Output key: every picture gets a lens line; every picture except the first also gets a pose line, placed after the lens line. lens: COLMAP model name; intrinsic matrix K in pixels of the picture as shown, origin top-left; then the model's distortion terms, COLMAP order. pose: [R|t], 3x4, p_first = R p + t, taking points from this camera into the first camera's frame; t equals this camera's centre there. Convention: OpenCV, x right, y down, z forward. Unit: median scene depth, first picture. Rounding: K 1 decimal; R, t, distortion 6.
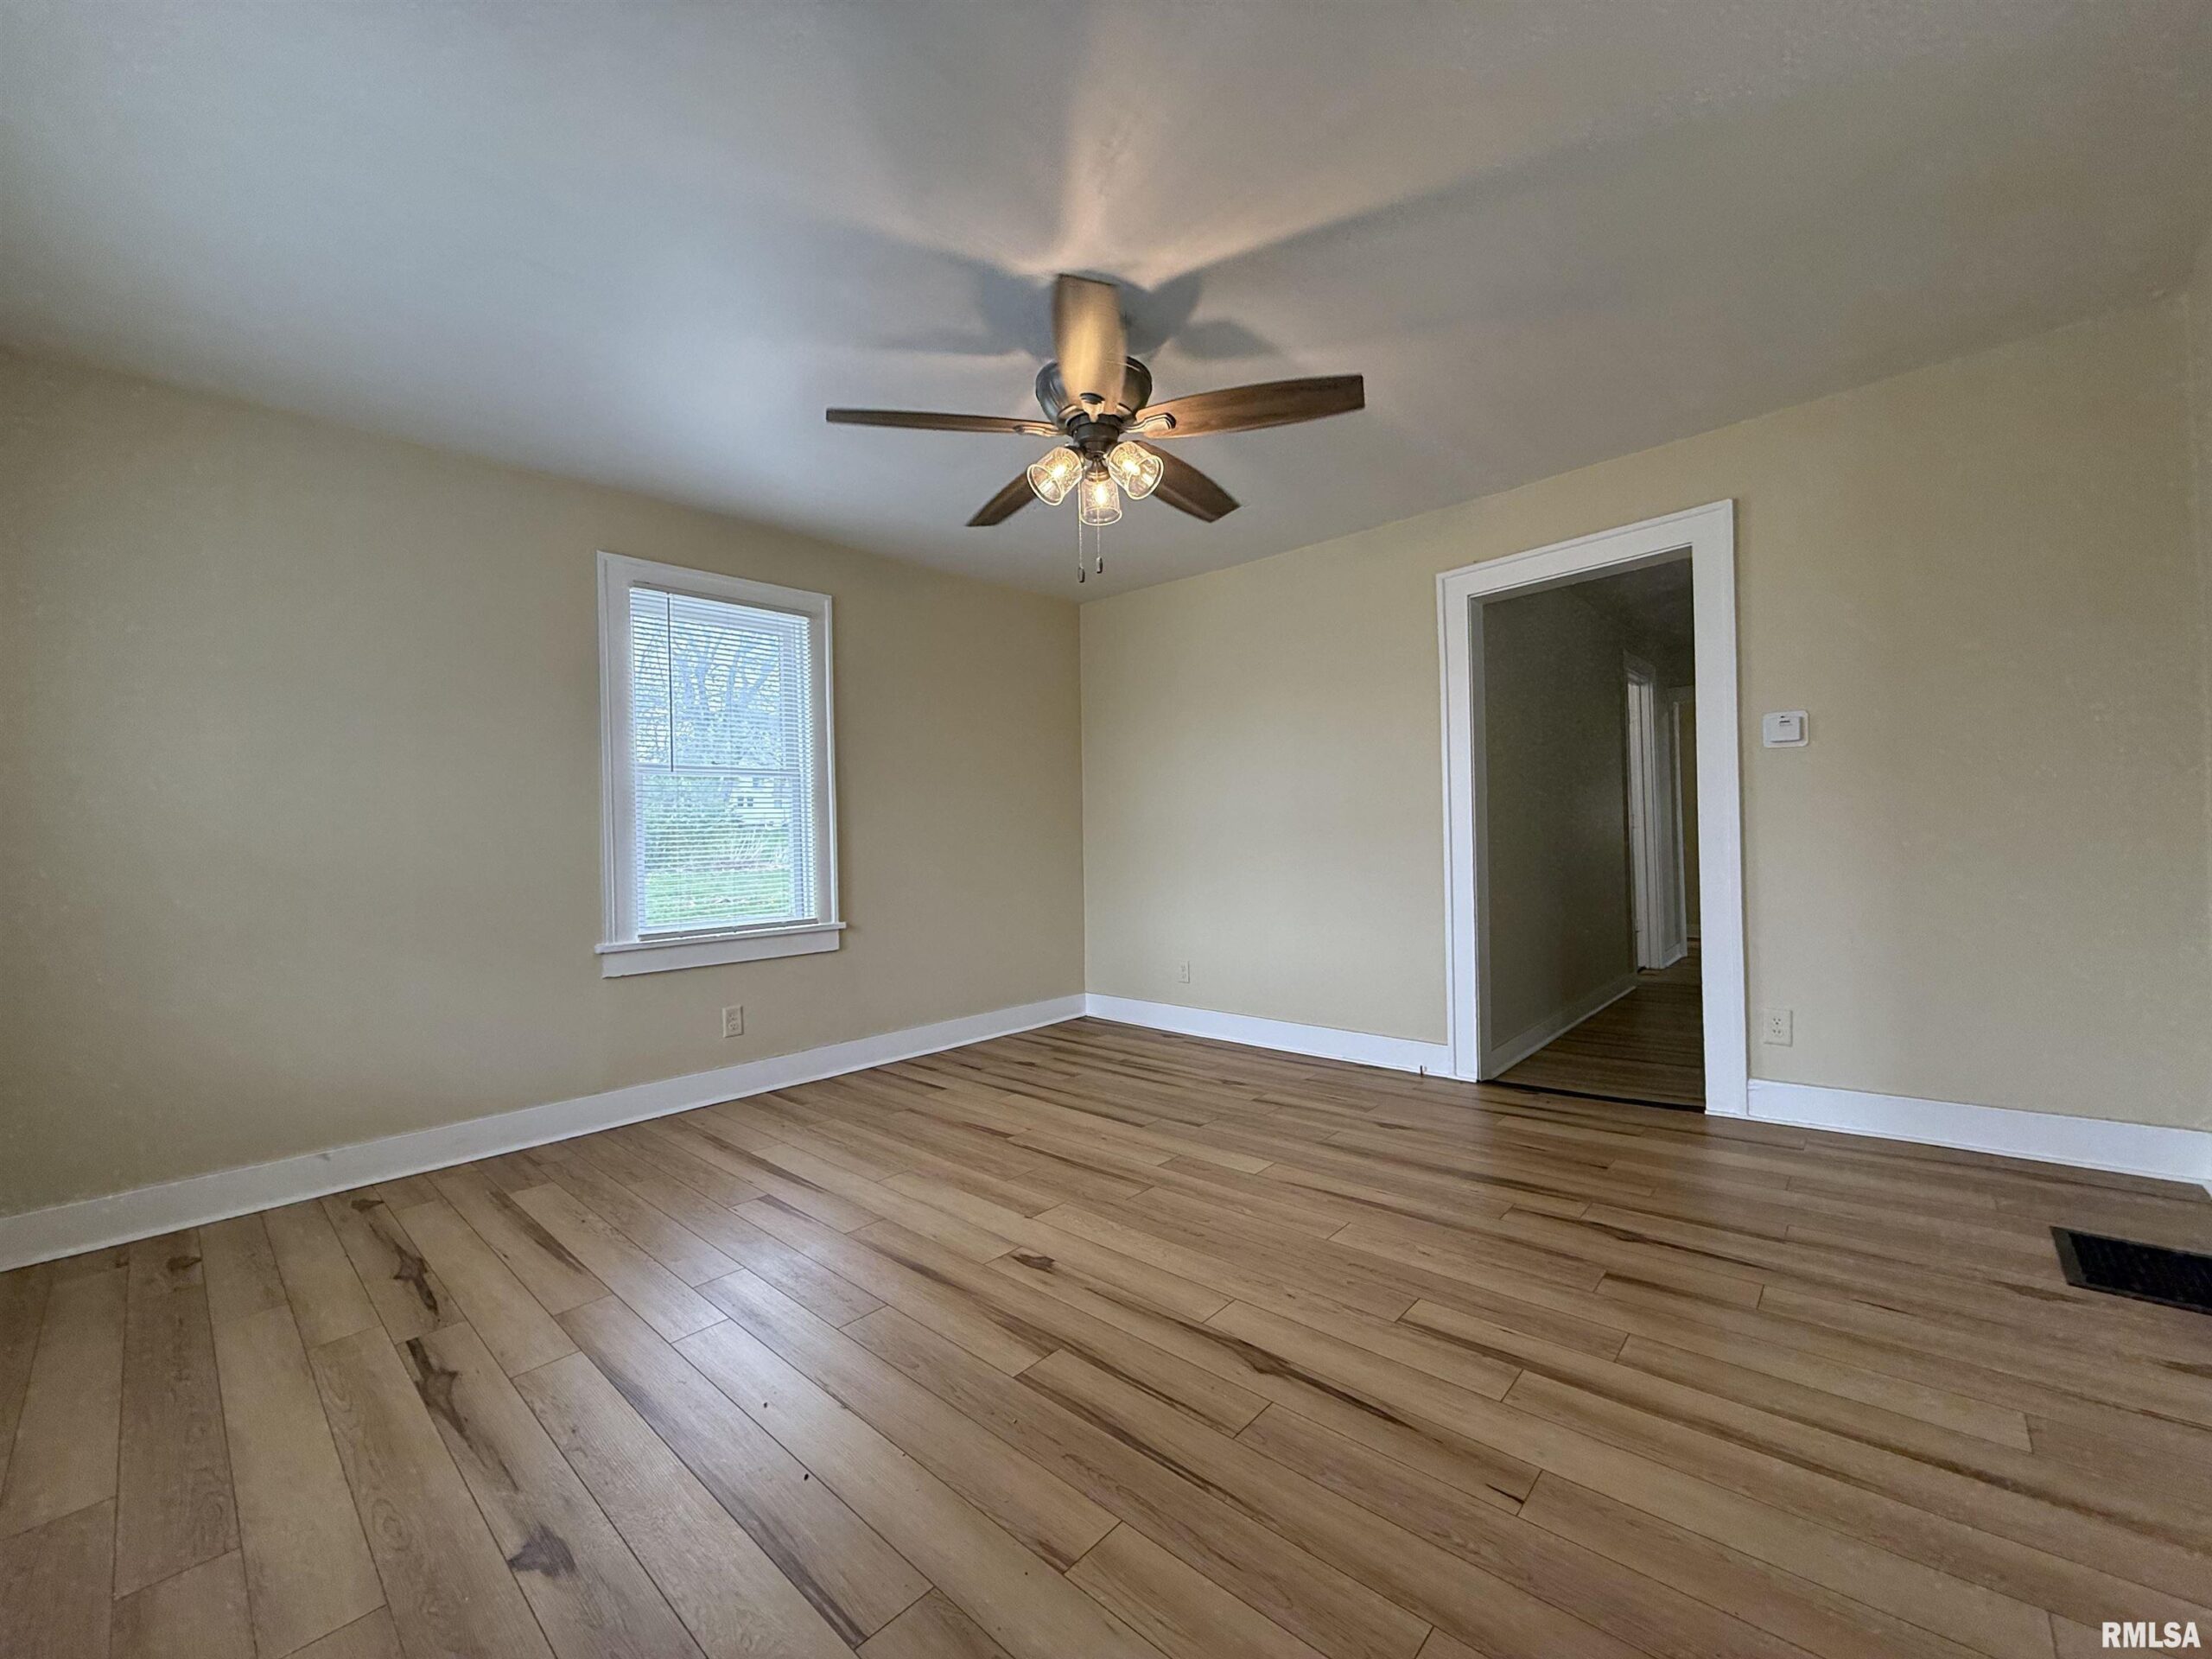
lens RADIAL K [[874.3, 0, 1101.7], [0, 874.3, 830.5], [0, 0, 1]] dist [0.000699, -0.000134]
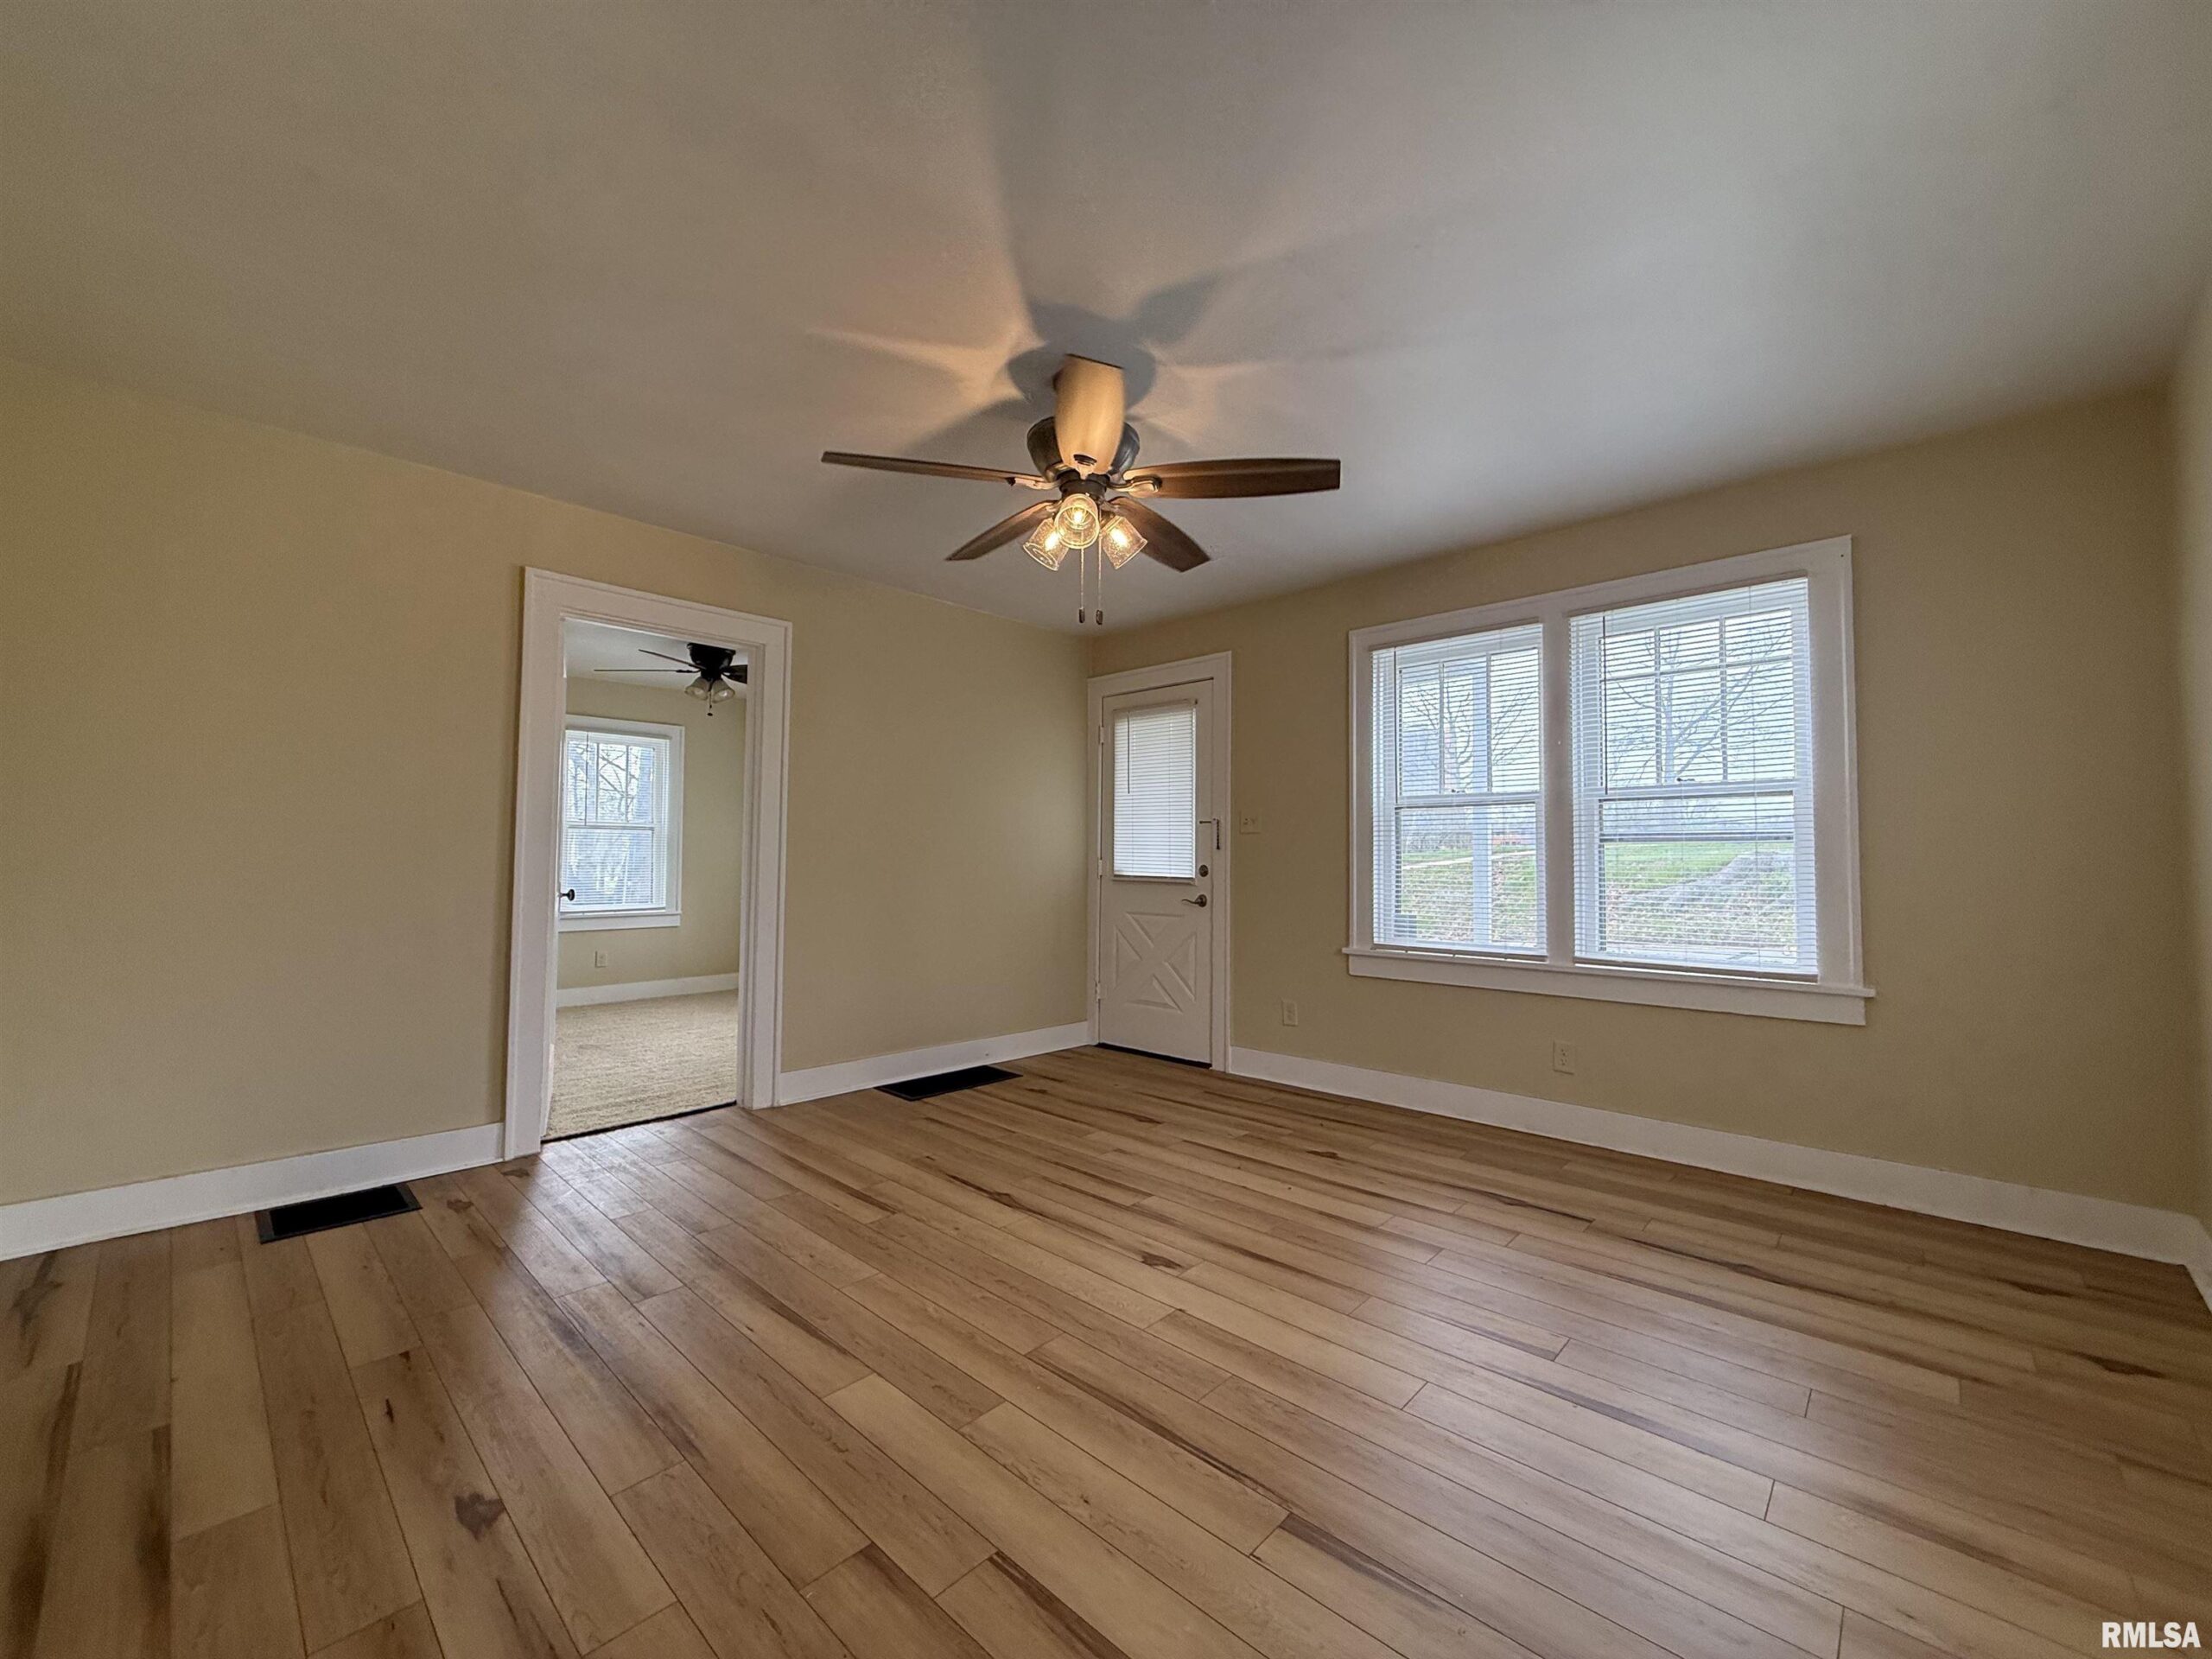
lens RADIAL K [[874.3, 0, 1101.7], [0, 874.3, 830.5], [0, 0, 1]] dist [0.000699, -0.000134]
pose [[-0.999578, 0.025878, 0.013210, -0.031188], [0.025250, 0.998639, -0.045632, -0.002181], [-0.014372, -0.045279, -0.998871, 2.105221]]
